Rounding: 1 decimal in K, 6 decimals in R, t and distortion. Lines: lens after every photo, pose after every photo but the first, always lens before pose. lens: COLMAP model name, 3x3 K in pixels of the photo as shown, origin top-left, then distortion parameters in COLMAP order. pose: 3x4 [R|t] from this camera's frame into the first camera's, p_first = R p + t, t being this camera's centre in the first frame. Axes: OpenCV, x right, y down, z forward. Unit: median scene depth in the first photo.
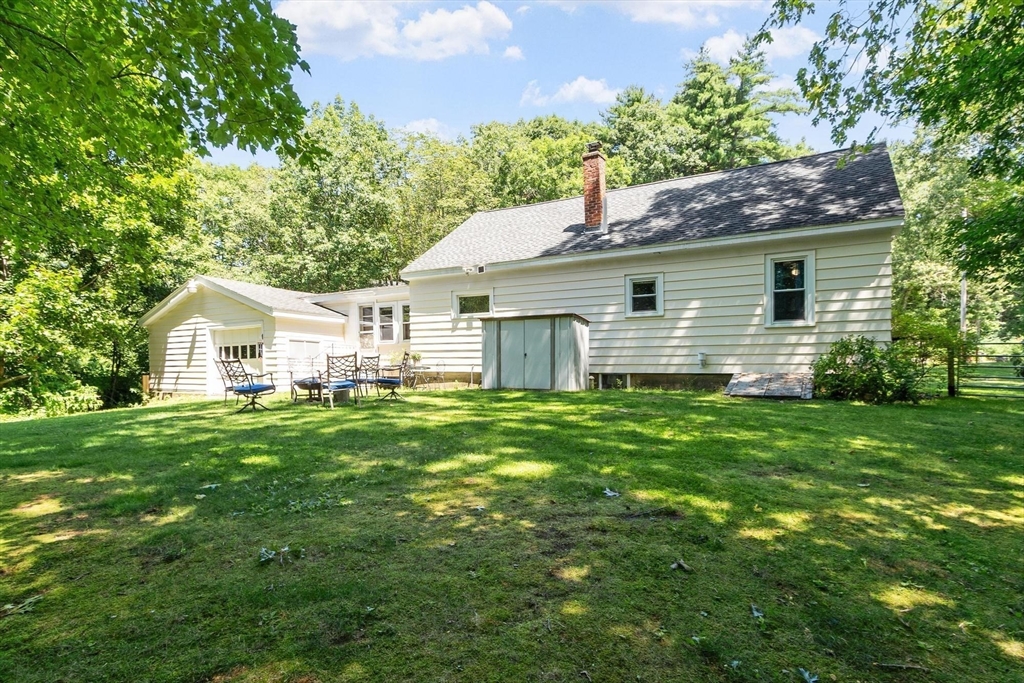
lens RADIAL K [[528.4, 0, 510.5], [0, 528.4, 348.4], [0, 0, 1]] dist [0.001694, 0.000168]
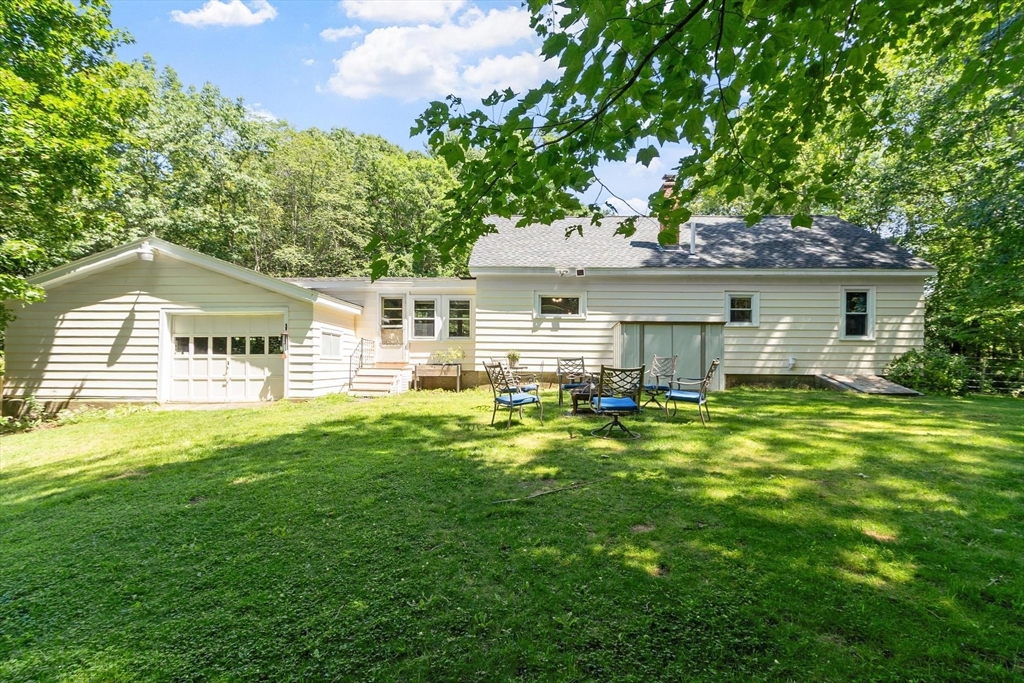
lens RADIAL K [[433.2, 0, 510.9], [0, 433.2, 341.1], [0, 0, 1]] dist [0.002628, 0.000156]
pose [[0.878603, 0.027801, 0.476742, -0.680072], [-0.025020, 0.999613, -0.012182, -0.002875], [-0.476896, -0.001224, 0.878959, 0.384829]]
